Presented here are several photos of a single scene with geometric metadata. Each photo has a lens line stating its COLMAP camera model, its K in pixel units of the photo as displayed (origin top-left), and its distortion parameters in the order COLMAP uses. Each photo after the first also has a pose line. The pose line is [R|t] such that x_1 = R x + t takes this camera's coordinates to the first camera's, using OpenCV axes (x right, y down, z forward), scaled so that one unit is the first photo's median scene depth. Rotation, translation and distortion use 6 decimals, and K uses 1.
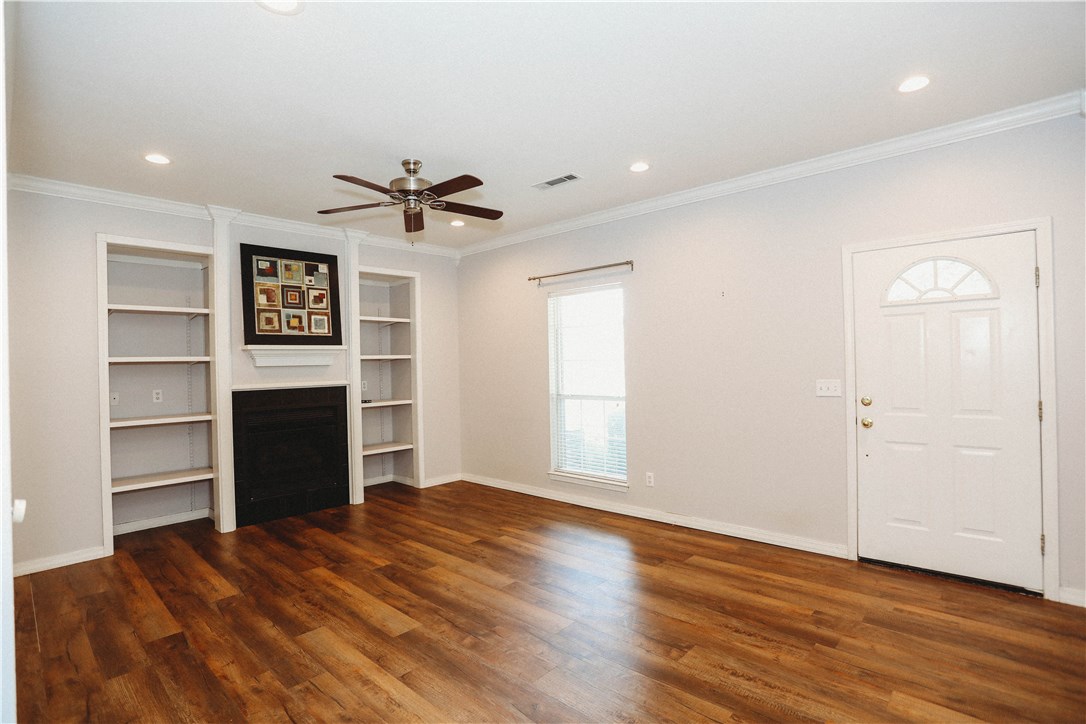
lens RADIAL K [[527.8, 0, 543.8], [0, 527.8, 359.6], [0, 0, 1]] dist [-0.070911, 0.027783]
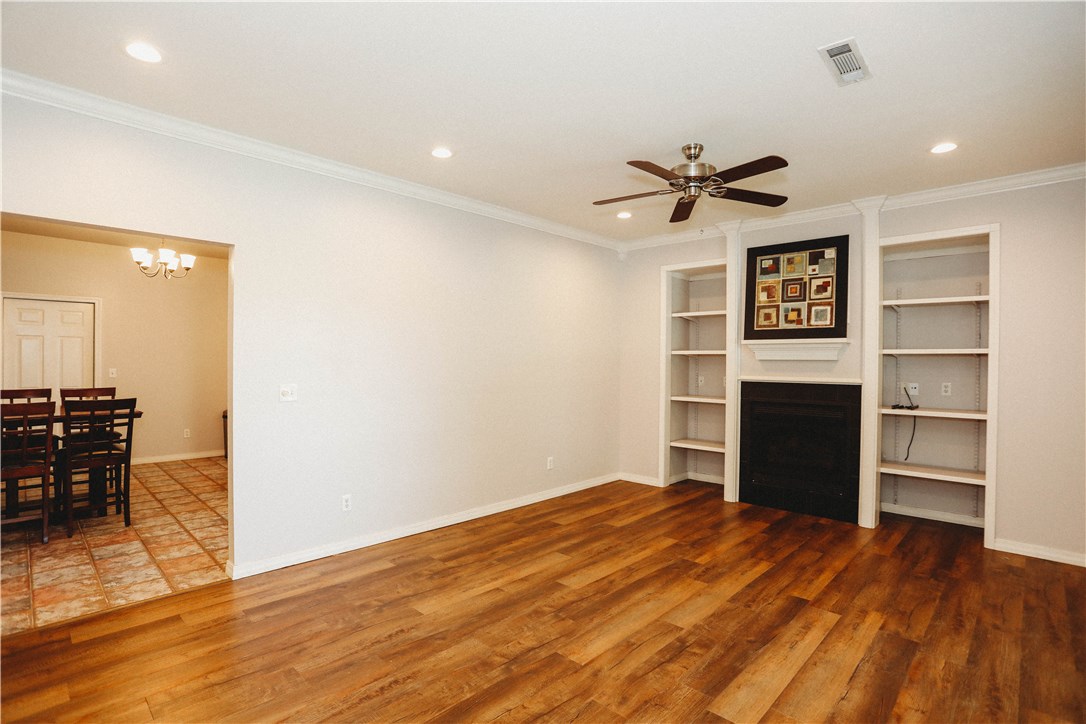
lens RADIAL K [[527.8, 0, 538.6], [0, 527.8, 361.8], [0, 0, 1]] dist [-0.070911, 0.027783]
pose [[-0.023269, 0.026263, -0.999384, 0.540520], [-0.002435, 0.999650, 0.026327, -0.009903], [0.999726, 0.003046, -0.023197, 0.567704]]
